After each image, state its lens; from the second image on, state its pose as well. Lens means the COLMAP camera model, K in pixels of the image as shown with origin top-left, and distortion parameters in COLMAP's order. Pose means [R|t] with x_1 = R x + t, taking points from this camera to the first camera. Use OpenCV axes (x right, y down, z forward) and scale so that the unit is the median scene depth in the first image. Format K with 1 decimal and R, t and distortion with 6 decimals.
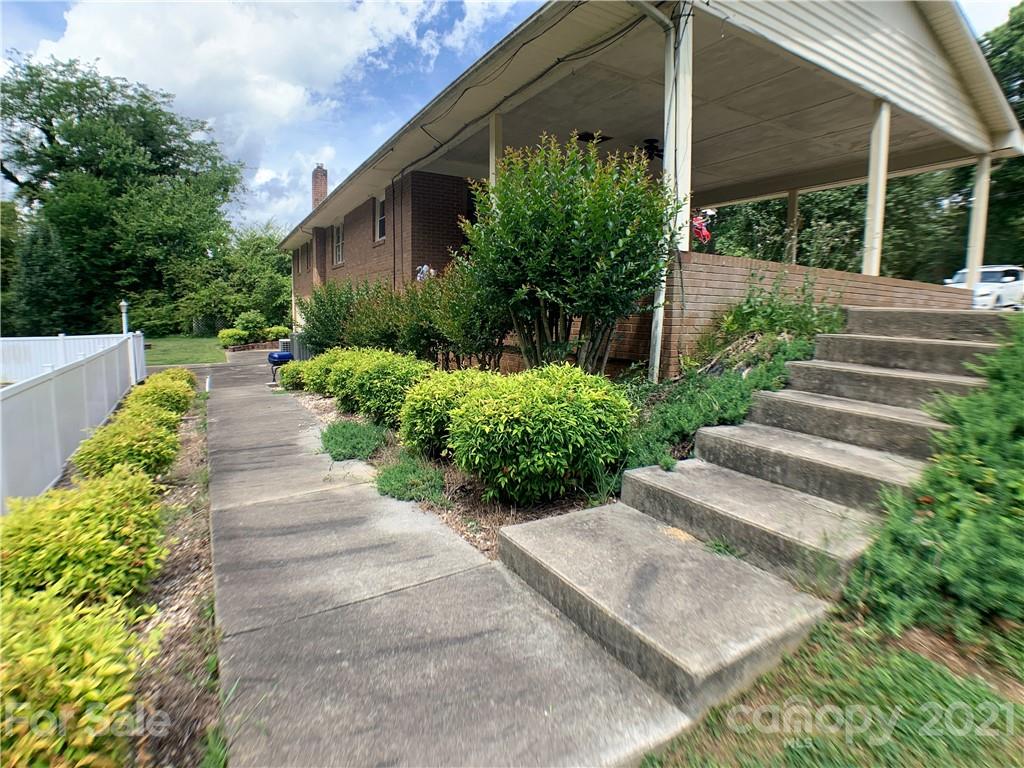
lens RADIAL K [[547.1, 0, 493.4], [0, 547.1, 389.5], [0, 0, 1]] dist [-0.092565, 0.014213]
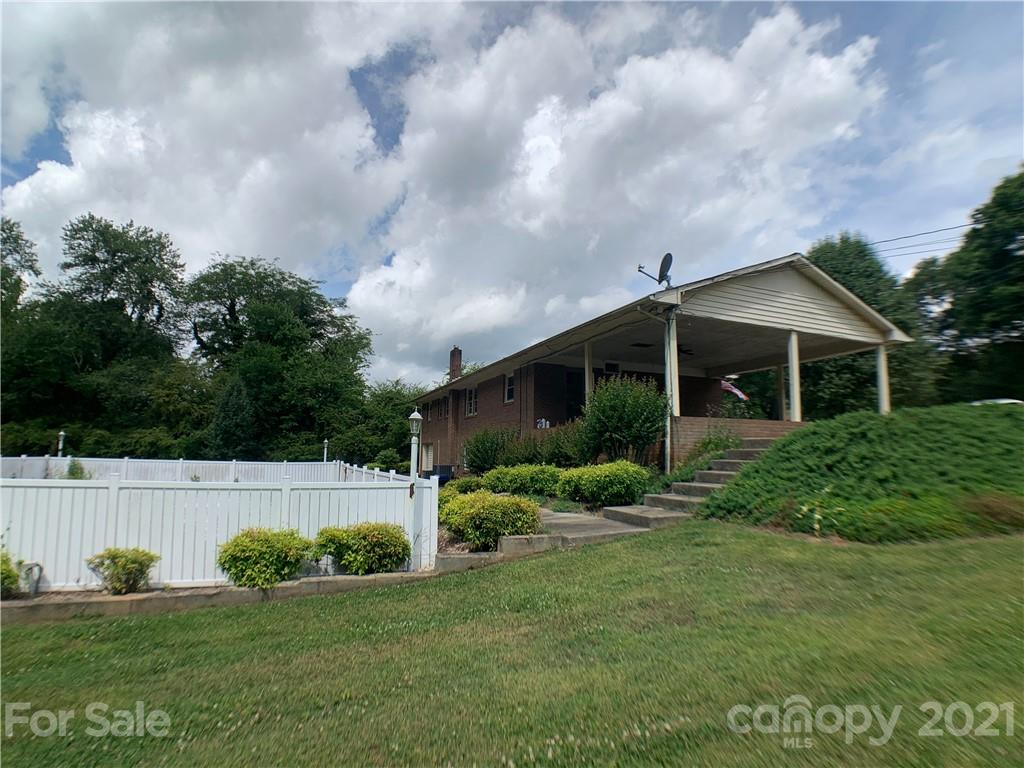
lens RADIAL K [[536.2, 0, 512.0], [0, 536.2, 396.7], [0, 0, 1]] dist [-0.087283, 0.011752]
pose [[0.994239, -0.014531, -0.106193, -0.074489], [-0.011812, 0.969878, -0.243306, 0.161407], [0.106530, 0.243158, 0.964119, -0.929929]]
